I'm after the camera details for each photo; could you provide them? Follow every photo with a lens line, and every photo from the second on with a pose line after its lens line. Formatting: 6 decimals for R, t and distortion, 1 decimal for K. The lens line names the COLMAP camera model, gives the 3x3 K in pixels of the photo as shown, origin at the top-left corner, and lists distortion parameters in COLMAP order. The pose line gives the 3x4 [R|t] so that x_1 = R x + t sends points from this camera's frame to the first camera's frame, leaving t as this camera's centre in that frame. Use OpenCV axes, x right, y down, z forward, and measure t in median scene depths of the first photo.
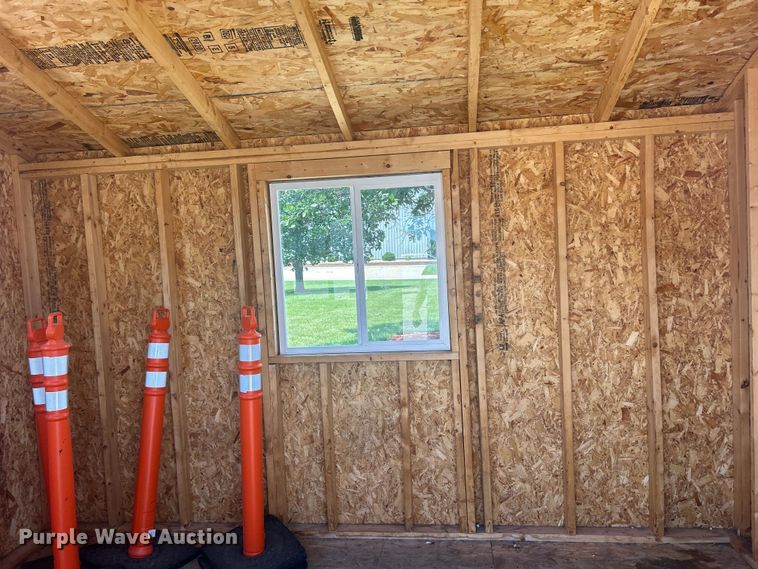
lens RADIAL K [[574.5, 0, 379.0], [0, 574.5, 284.5], [0, 0, 1]] dist [0.071675, -0.085984]
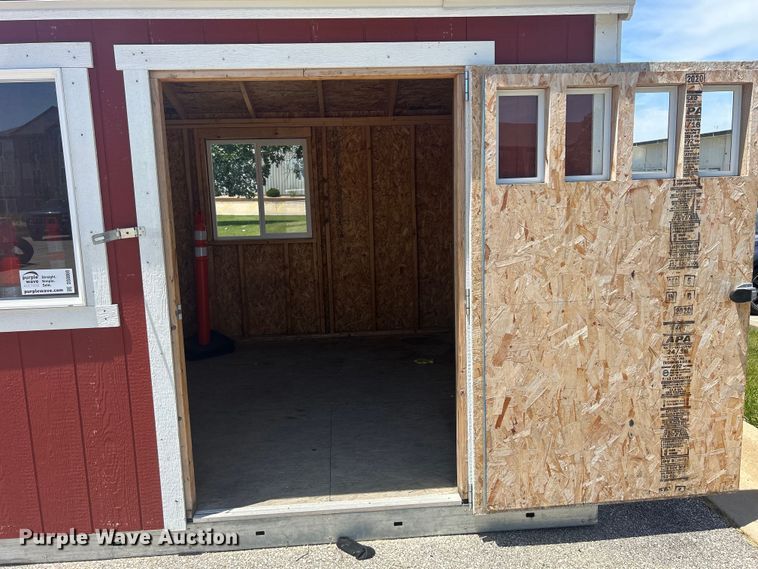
lens RADIAL K [[574.5, 0, 379.0], [0, 574.5, 284.5], [0, 0, 1]] dist [0.071675, -0.085984]
pose [[0.980439, -0.009969, 0.196572, -0.029383], [-0.010896, 0.994436, 0.104774, 0.068970], [-0.196522, -0.104866, 0.974875, -0.862441]]
